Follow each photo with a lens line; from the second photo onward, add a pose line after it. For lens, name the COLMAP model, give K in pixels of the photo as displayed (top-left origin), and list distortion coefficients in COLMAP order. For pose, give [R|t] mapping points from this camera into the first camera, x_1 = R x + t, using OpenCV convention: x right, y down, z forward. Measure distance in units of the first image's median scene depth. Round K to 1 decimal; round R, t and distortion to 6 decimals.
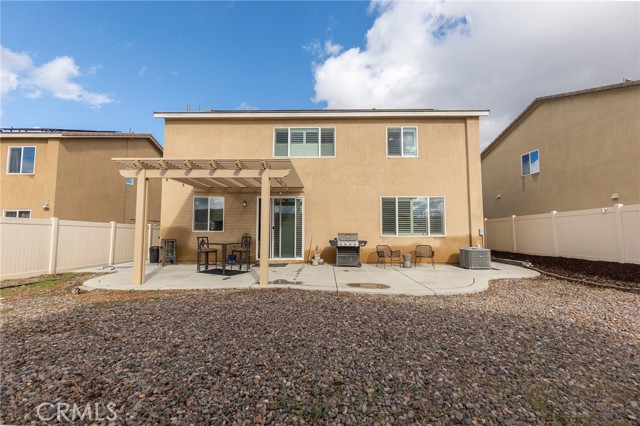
lens RADIAL K [[278.9, 0, 320.4], [0, 278.9, 213.2], [0, 0, 1]] dist [0.000768, 0.000947]
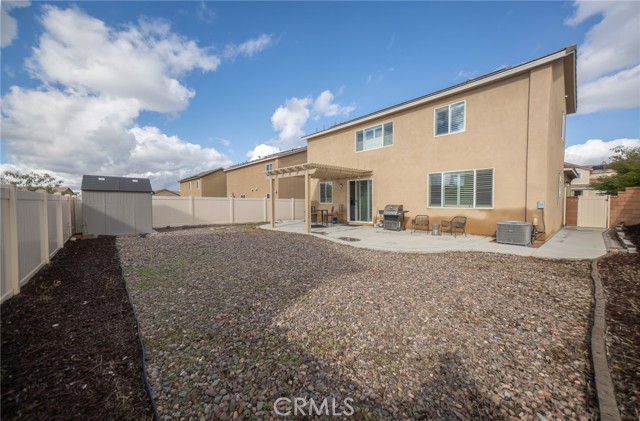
lens RADIAL K [[246.3, 0, 316.8], [0, 246.3, 210.0], [0, 0, 1]] dist [0.017139, 0.000536]
pose [[0.671793, 0.022110, -0.740409, 0.664554], [0.049805, 0.995944, 0.074930, -0.008290], [0.739062, -0.087214, 0.667968, -0.035328]]
